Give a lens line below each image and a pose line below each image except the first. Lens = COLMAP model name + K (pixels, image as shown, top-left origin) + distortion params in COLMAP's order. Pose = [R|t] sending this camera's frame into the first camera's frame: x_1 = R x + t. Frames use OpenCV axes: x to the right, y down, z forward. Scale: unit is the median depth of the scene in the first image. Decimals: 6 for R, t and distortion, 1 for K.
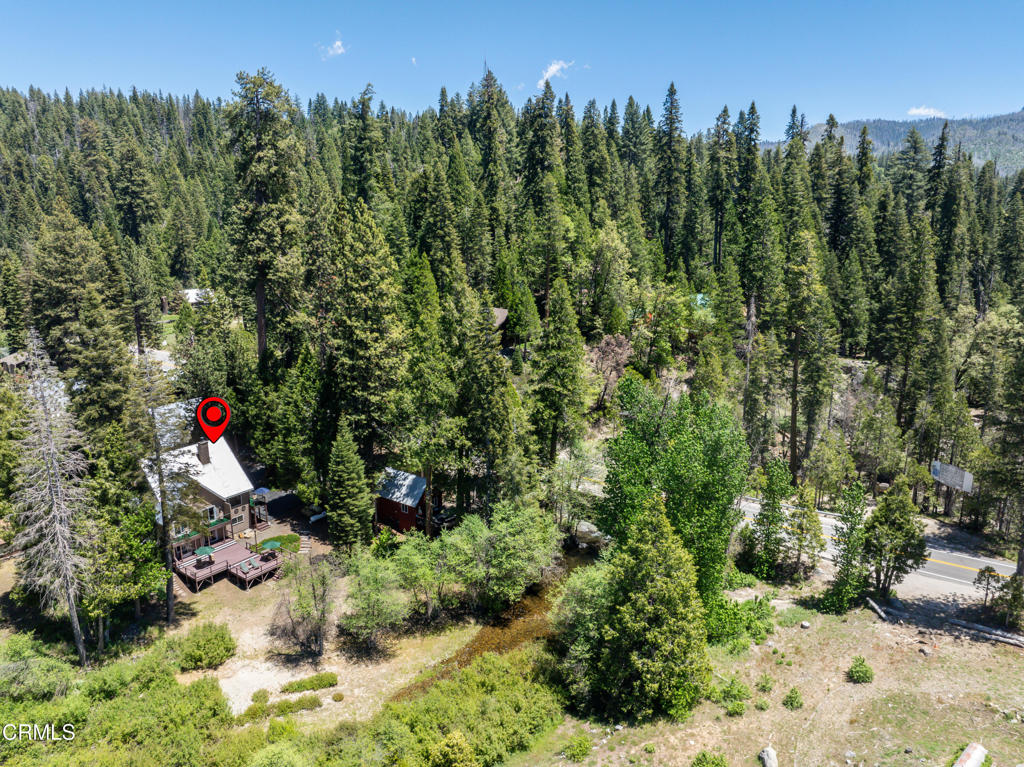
lens RADIAL K [[723.8, 0, 509.4], [0, 723.8, 382.7], [0, 0, 1]] dist [-0.042592, 0.006402]
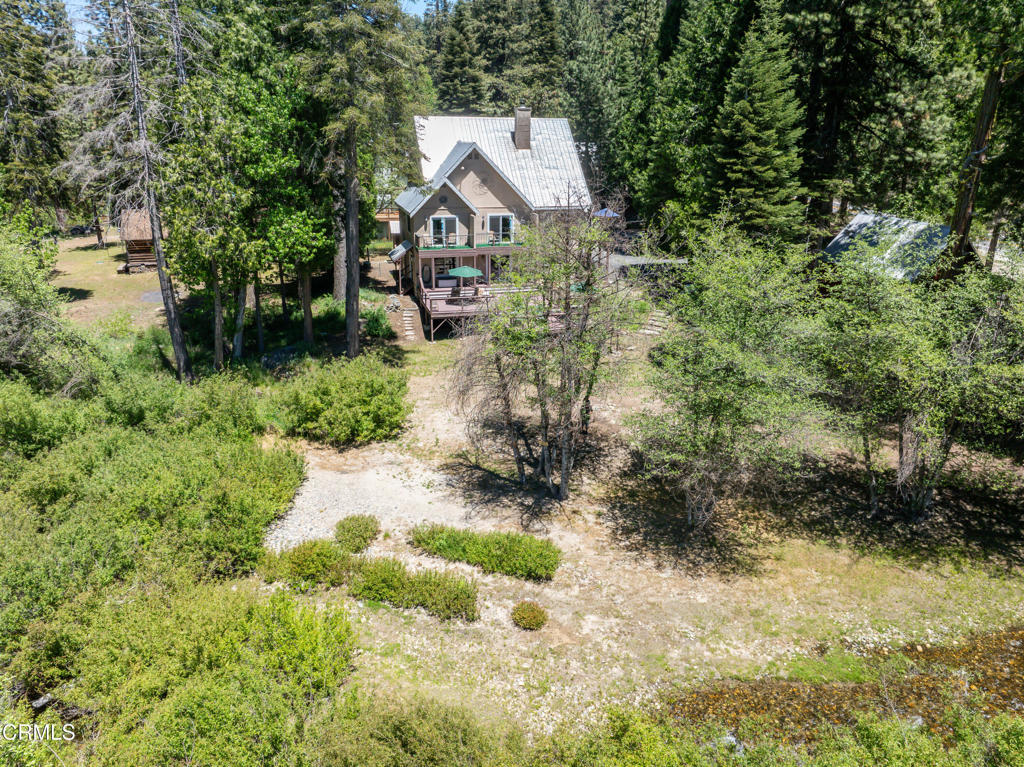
lens RADIAL K [[723.8, 0, 507.2], [0, 723.8, 387.0], [0, 0, 1]] dist [-0.042592, 0.006402]
pose [[0.778685, 0.213352, -0.590026, -0.071068], [-0.156494, 0.976731, 0.146651, 0.262108], [0.607585, -0.021860, 0.793954, 0.661302]]
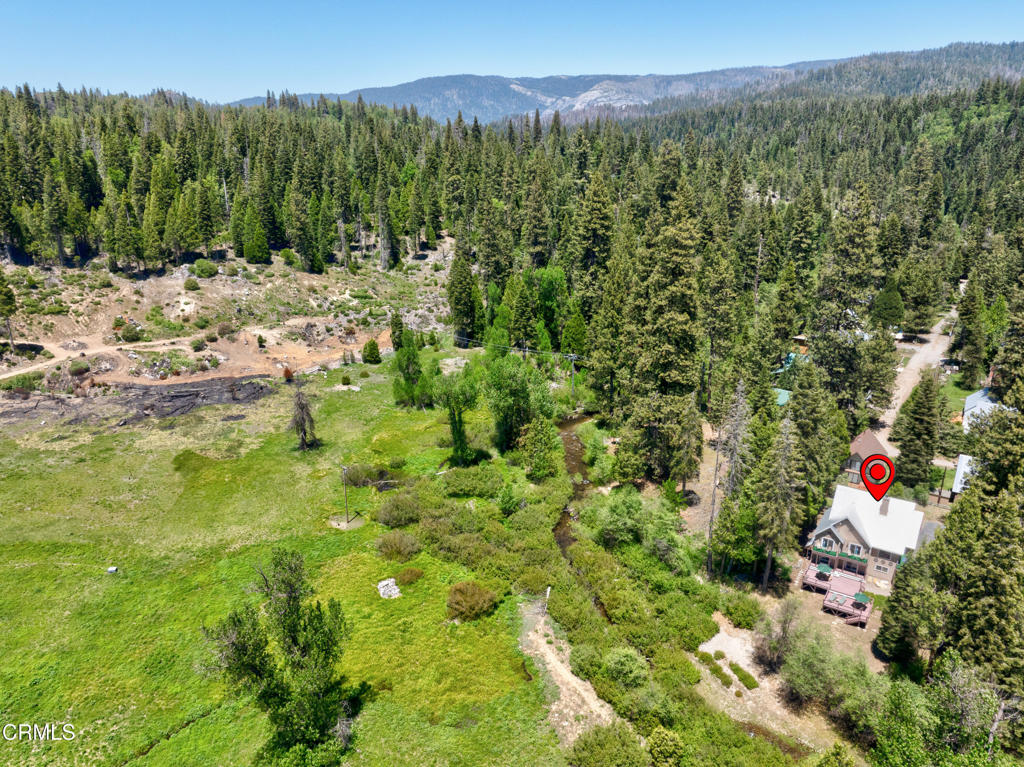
lens RADIAL K [[723.8, 0, 510.6], [0, 723.8, 384.7], [0, 0, 1]] dist [-0.042592, 0.006402]
pose [[0.022063, 0.337133, -0.941199, 0.774570], [-0.214542, 0.921092, 0.324902, -0.428948], [0.976466, 0.194758, 0.092651, 0.278923]]
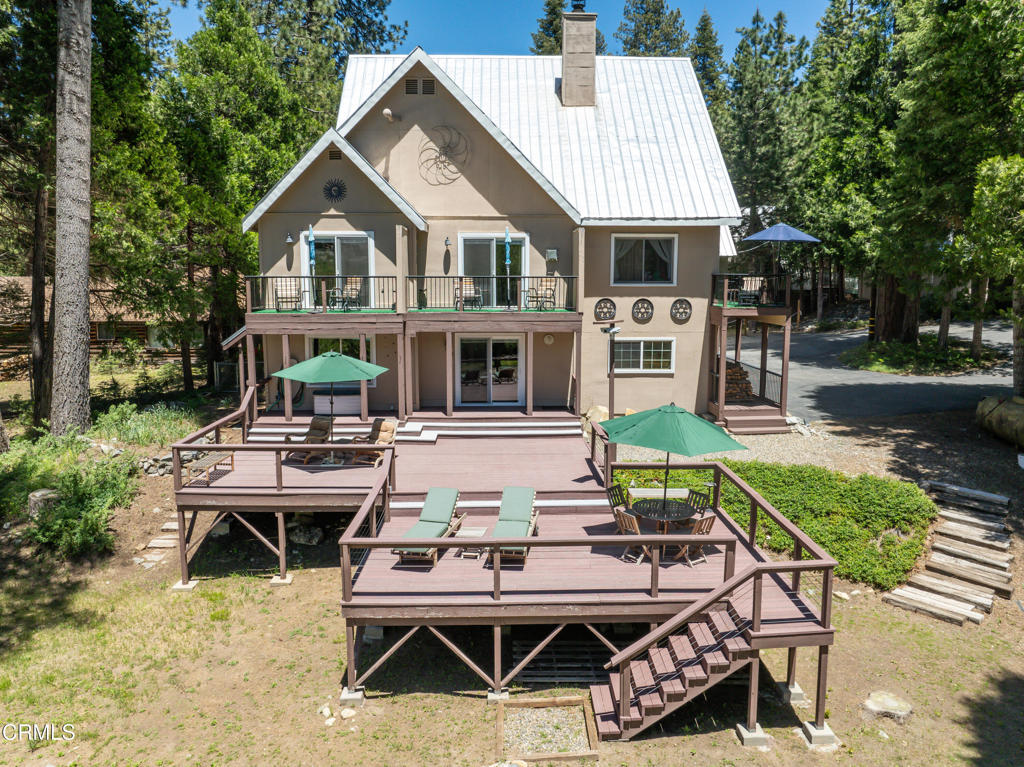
lens RADIAL K [[723.8, 0, 529.9], [0, 723.8, 373.1], [0, 0, 1]] dist [-0.042592, 0.006402]
pose [[0.622798, 0.098765, -0.776124, -0.285517], [-0.190284, 0.981335, -0.027814, 0.257925], [0.758890, 0.165007, 0.629967, 1.038737]]
